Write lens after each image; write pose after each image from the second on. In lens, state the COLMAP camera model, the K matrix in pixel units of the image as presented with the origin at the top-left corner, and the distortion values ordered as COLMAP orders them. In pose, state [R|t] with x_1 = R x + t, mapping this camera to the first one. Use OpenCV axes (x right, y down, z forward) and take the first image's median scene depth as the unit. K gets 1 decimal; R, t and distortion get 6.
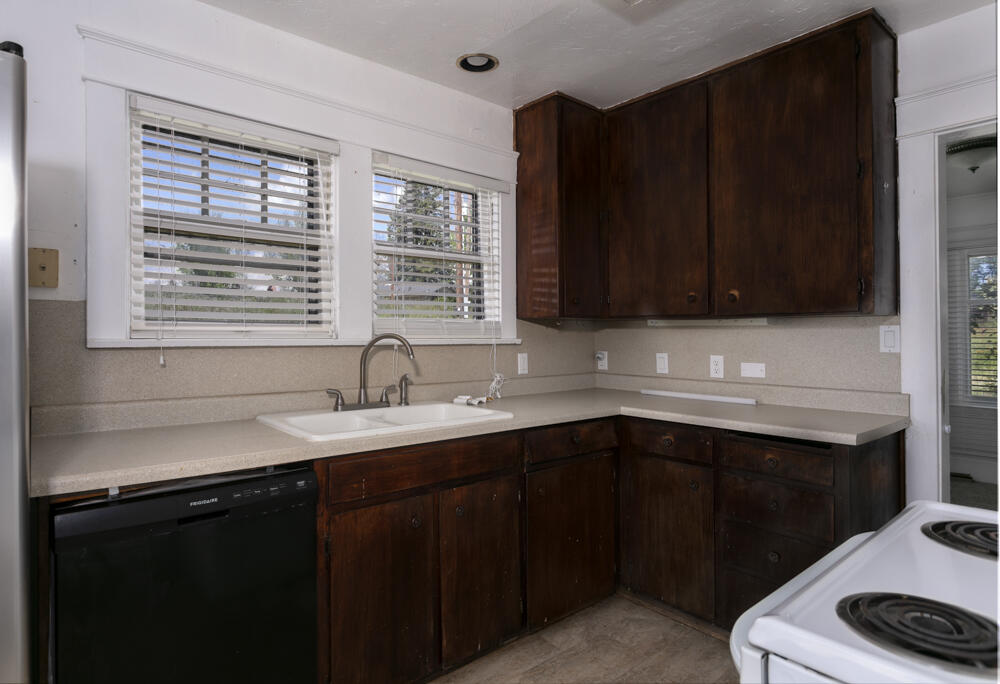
lens RADIAL K [[548.2, 0, 495.6], [0, 548.2, 334.5], [0, 0, 1]] dist [-0.000330, -0.000494]
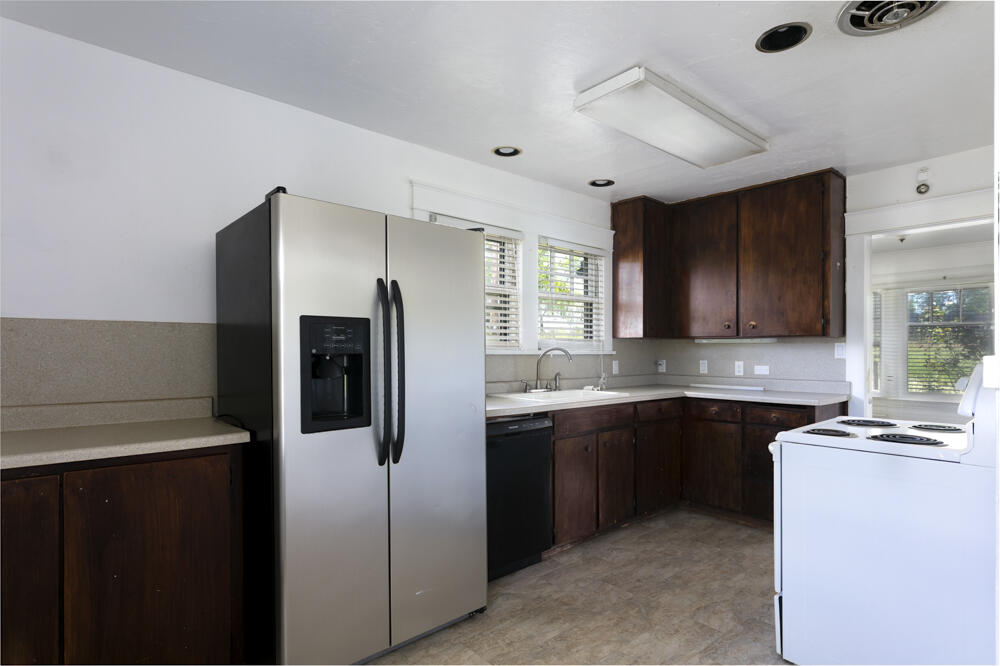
lens RADIAL K [[571.6, 0, 507.1], [0, 571.6, 363.3], [0, 0, 1]] dist [-0.002262, 0.000667]
pose [[0.998751, -0.001949, 0.049926, -0.405468], [0.000910, 0.999783, 0.020831, 0.009936], [-0.049956, -0.020760, 0.998536, -0.717436]]
